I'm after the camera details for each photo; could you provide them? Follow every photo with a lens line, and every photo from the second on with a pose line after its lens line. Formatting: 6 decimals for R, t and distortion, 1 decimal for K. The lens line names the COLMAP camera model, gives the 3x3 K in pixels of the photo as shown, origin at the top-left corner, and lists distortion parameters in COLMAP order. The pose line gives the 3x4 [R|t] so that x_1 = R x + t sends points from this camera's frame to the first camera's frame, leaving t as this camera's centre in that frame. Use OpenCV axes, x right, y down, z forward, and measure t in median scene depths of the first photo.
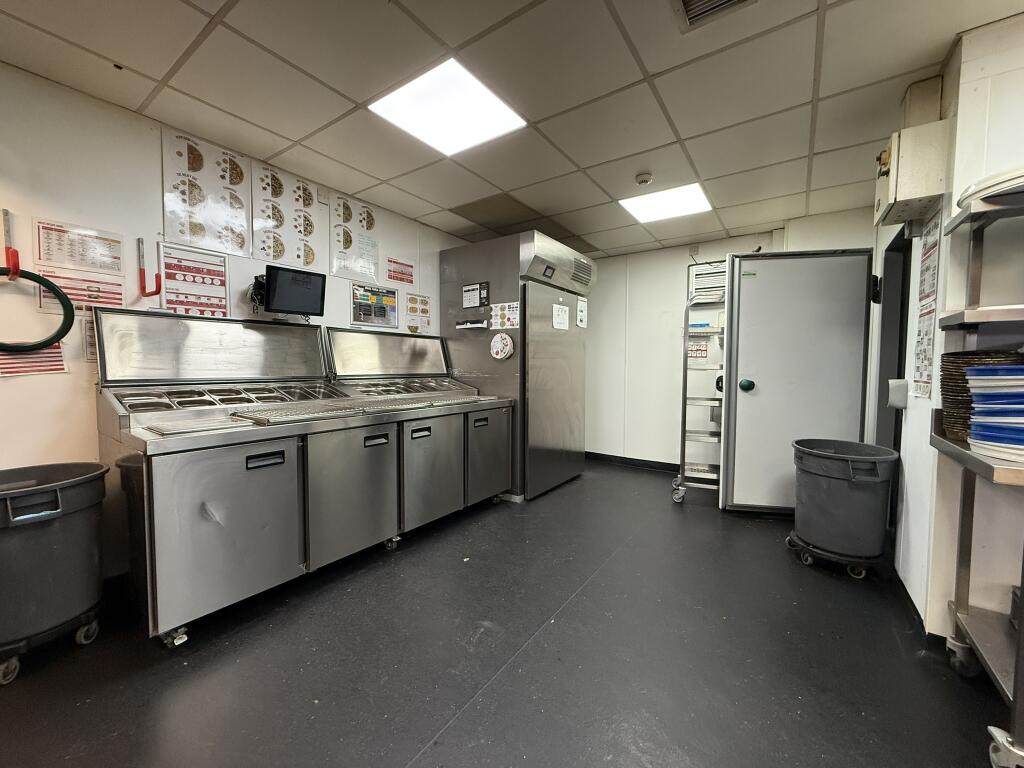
lens RADIAL K [[406.2, 0, 511.3], [0, 406.2, 384.6], [0, 0, 1]] dist [0.001275, 0.000155]
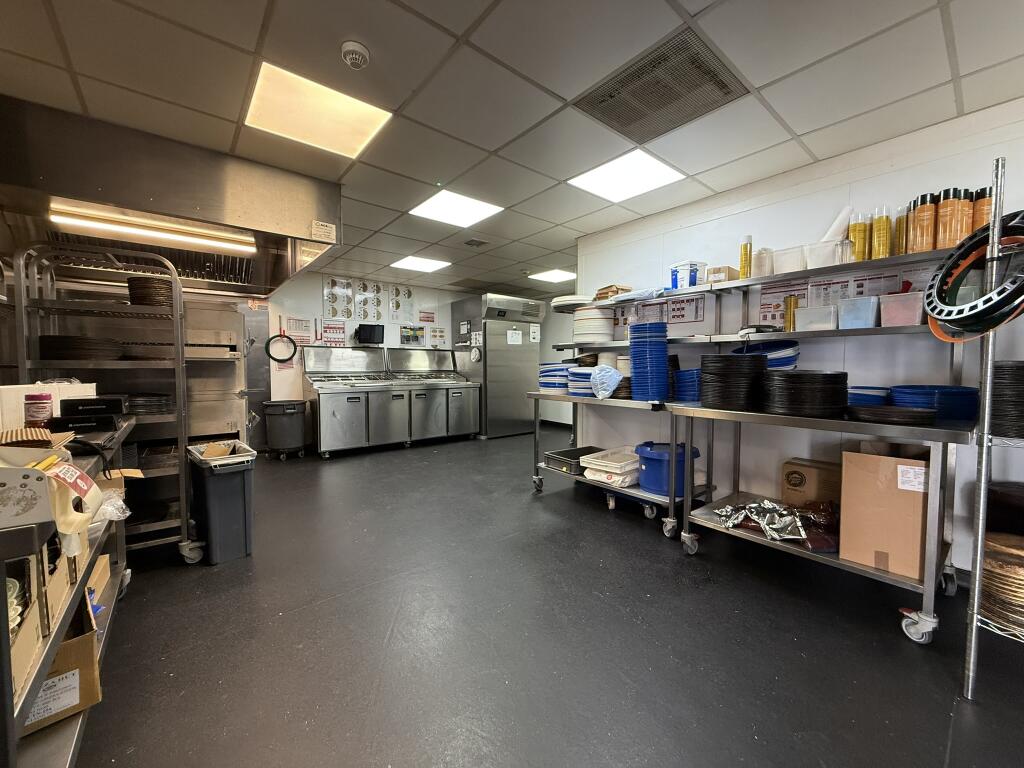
lens RADIAL K [[406.2, 0, 512.1], [0, 406.2, 384.8], [0, 0, 1]] dist [0.001275, 0.000155]
pose [[0.964774, 0.000845, -0.263080, 0.641604], [-0.002787, 0.999972, -0.007009, 0.055411], [0.263066, 0.007495, 0.964749, -0.764657]]
